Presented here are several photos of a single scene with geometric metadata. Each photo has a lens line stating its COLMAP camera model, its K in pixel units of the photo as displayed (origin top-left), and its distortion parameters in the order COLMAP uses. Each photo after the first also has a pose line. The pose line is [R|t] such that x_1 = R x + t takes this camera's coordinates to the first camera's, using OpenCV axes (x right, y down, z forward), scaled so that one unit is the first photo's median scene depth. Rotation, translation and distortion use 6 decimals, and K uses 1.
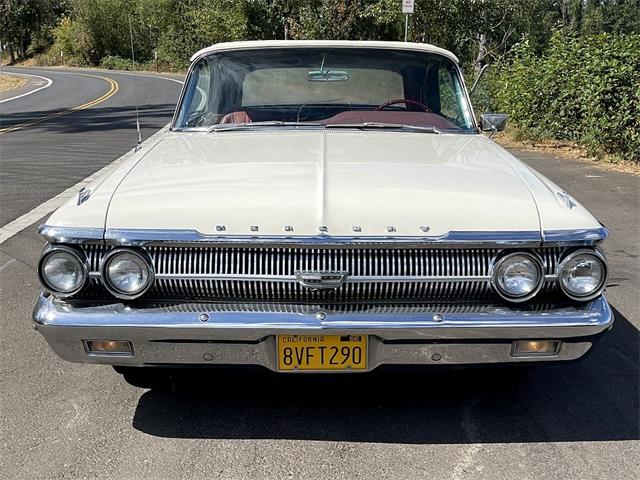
lens RADIAL K [[817.6, 0, 318.9], [0, 817.6, 240.8], [0, 0, 1]] dist [0.089263, -0.005930]
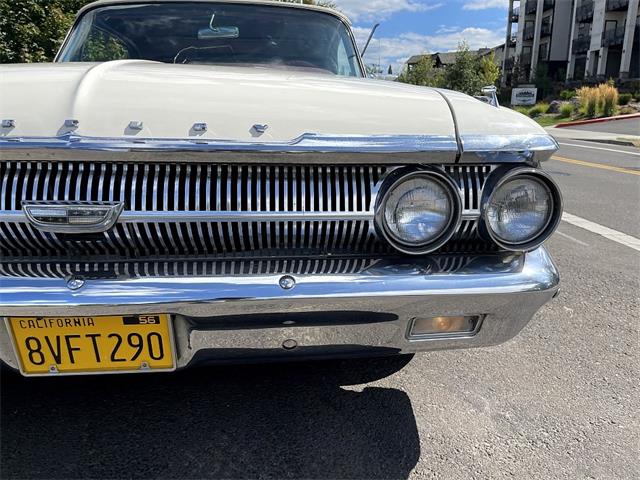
lens RADIAL K [[497.0, 0, 317.7], [0, 497.0, 245.3], [0, 0, 1]] dist [0.053832, -0.081675]
pose [[0.997421, -0.009003, 0.071212, 0.140381], [0.006296, 0.999252, 0.038152, 0.053045], [-0.071502, -0.037605, 0.996731, 0.633668]]
